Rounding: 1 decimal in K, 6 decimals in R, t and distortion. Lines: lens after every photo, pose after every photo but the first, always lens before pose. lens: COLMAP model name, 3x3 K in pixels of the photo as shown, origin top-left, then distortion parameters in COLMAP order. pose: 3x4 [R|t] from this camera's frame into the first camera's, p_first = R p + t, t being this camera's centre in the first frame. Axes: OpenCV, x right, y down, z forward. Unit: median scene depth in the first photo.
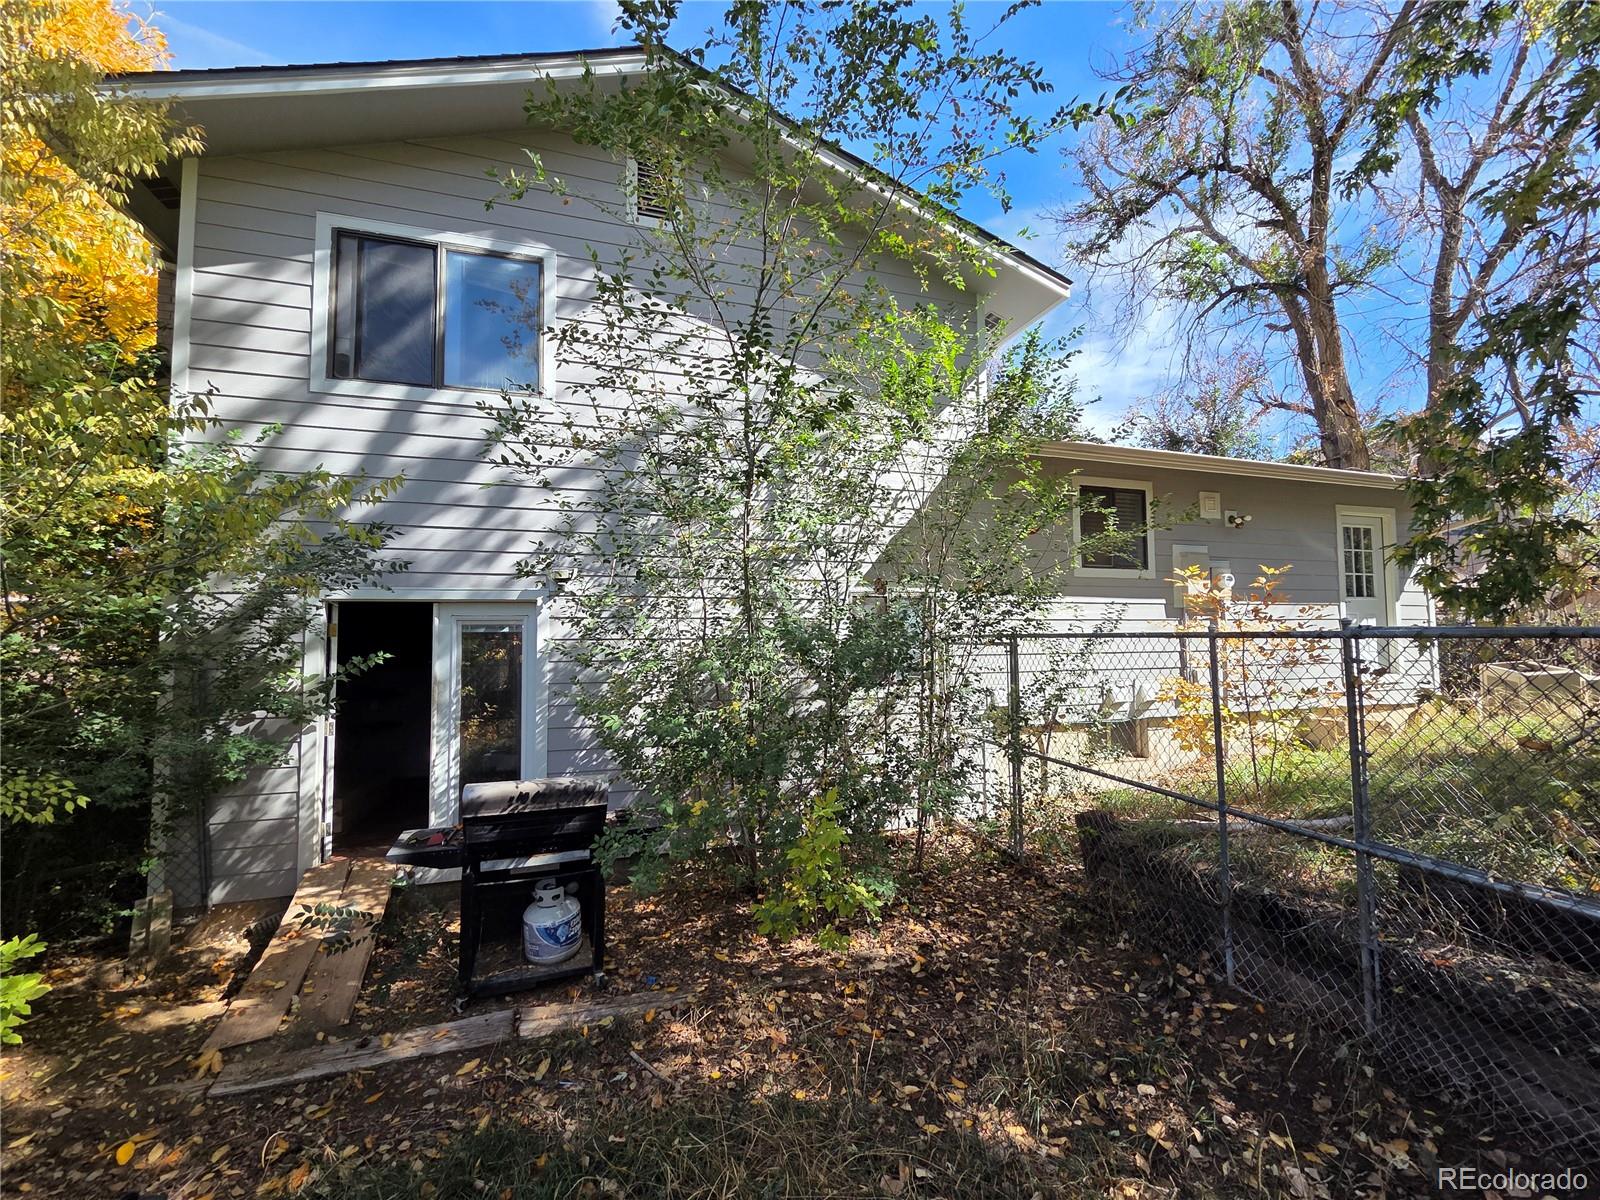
lens RADIAL K [[655.6, 0, 802.5], [0, 655.6, 603.1], [0, 0, 1]] dist [0.002112, -0.000009]
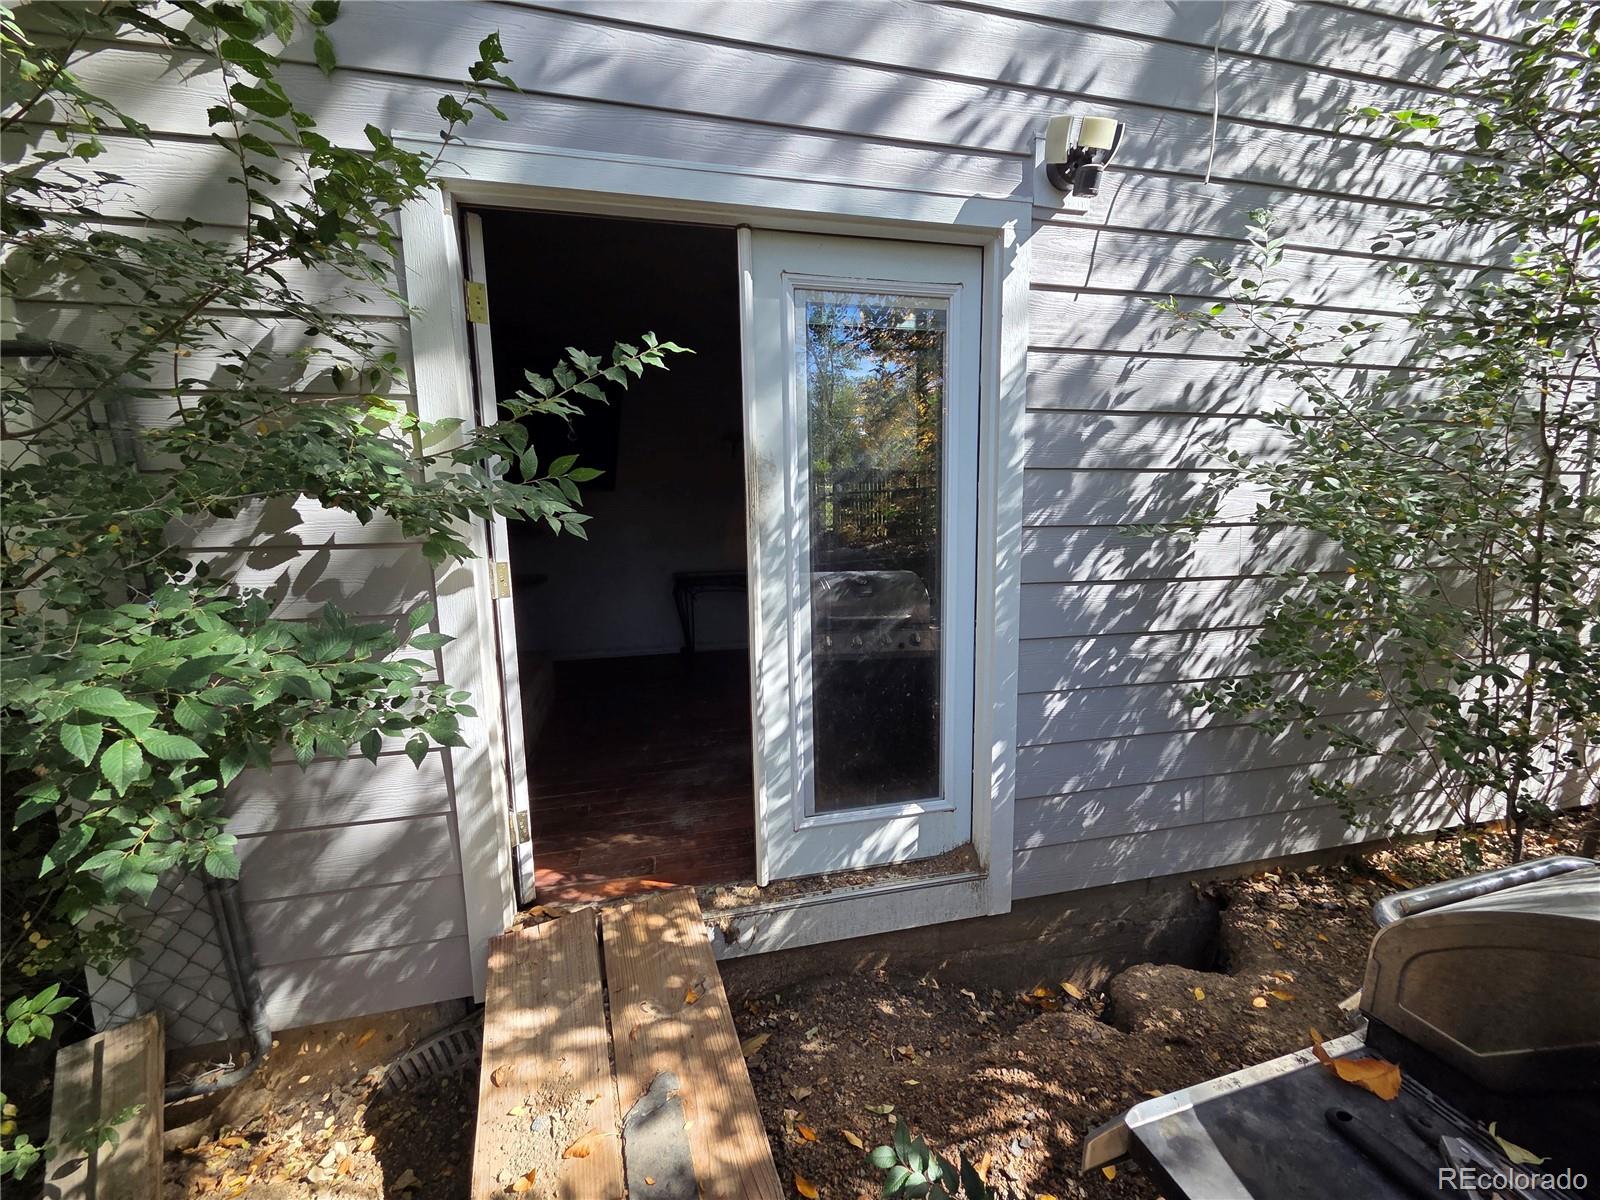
lens RADIAL K [[655.6, 0, 800.5], [0, 655.6, 599.3], [0, 0, 1]] dist [0.002112, -0.000009]
pose [[0.997441, 0.012481, -0.070399, -0.588792], [0.002674, 0.977444, 0.211179, 0.139949], [0.071446, -0.210827, 0.974909, 0.728108]]
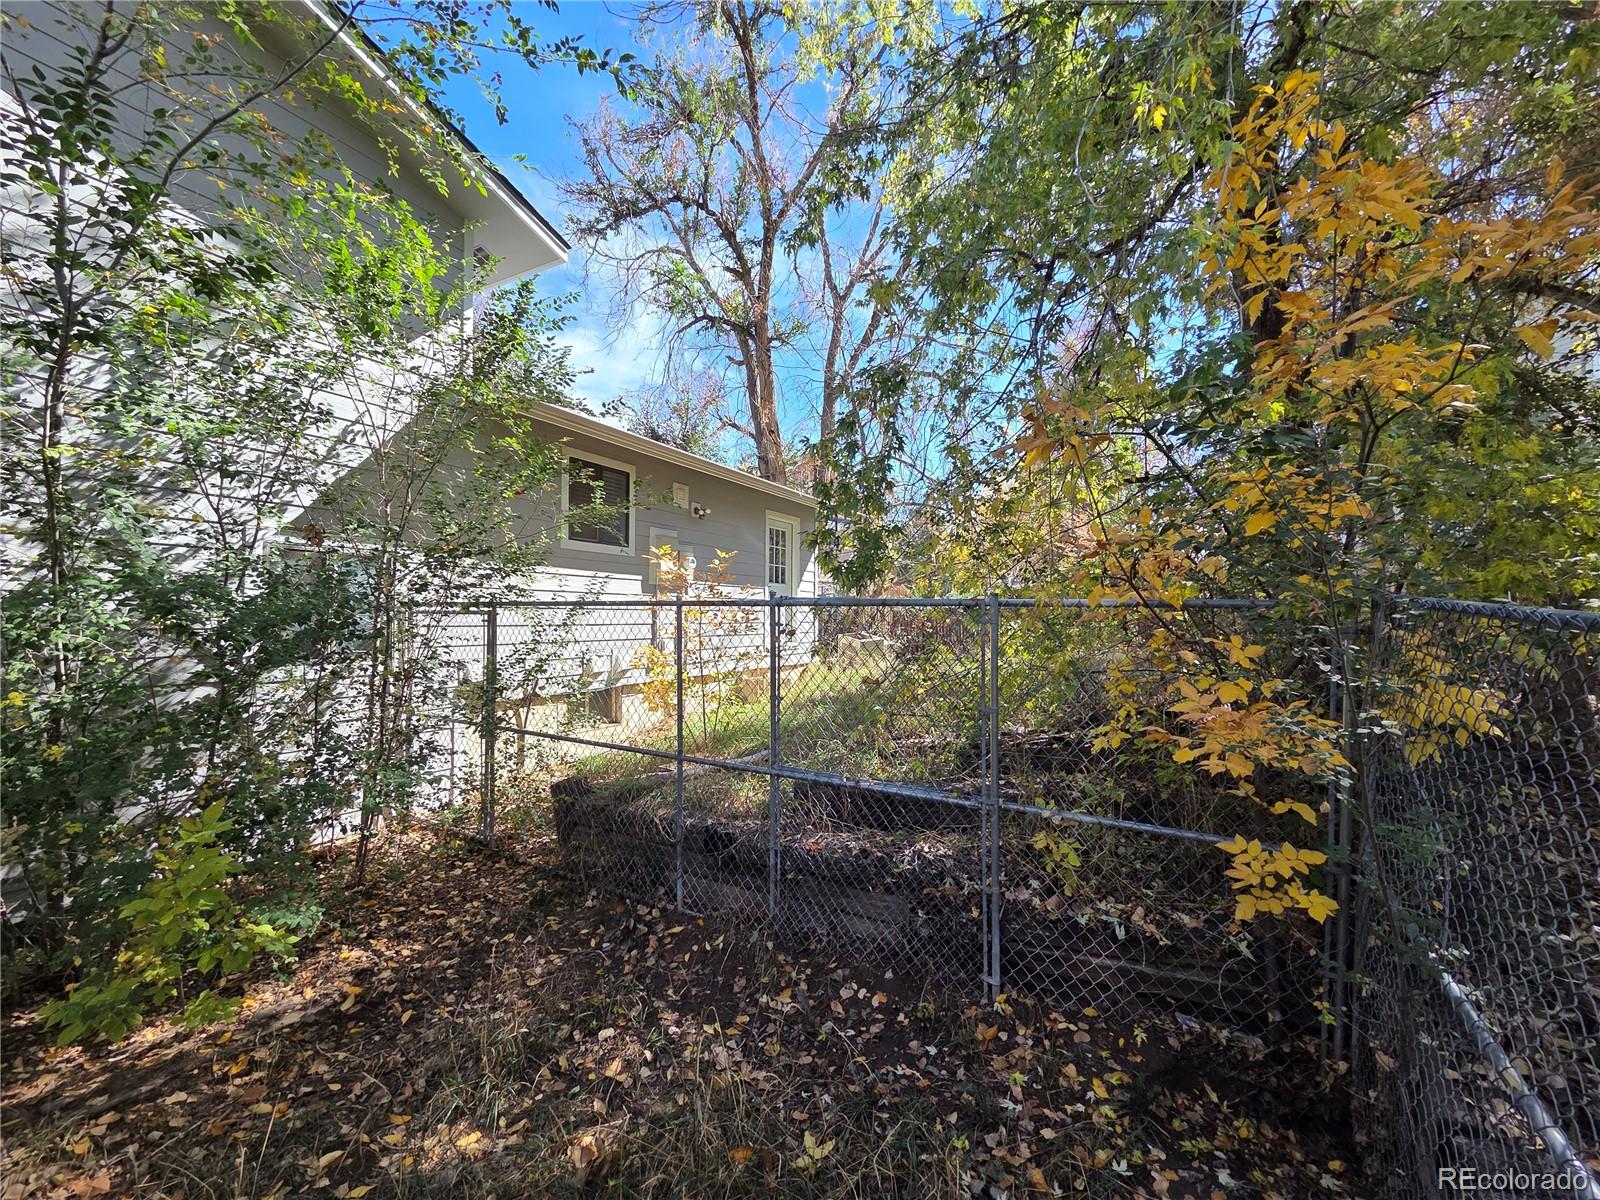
lens RADIAL K [[655.6, 0, 802.0], [0, 655.6, 604.6], [0, 0, 1]] dist [0.002112, -0.000009]
pose [[0.732915, 0.025092, 0.679857, 0.016566], [-0.047137, 0.998791, 0.013952, 0.020433], [-0.678685, -0.042272, 0.733212, 0.034518]]
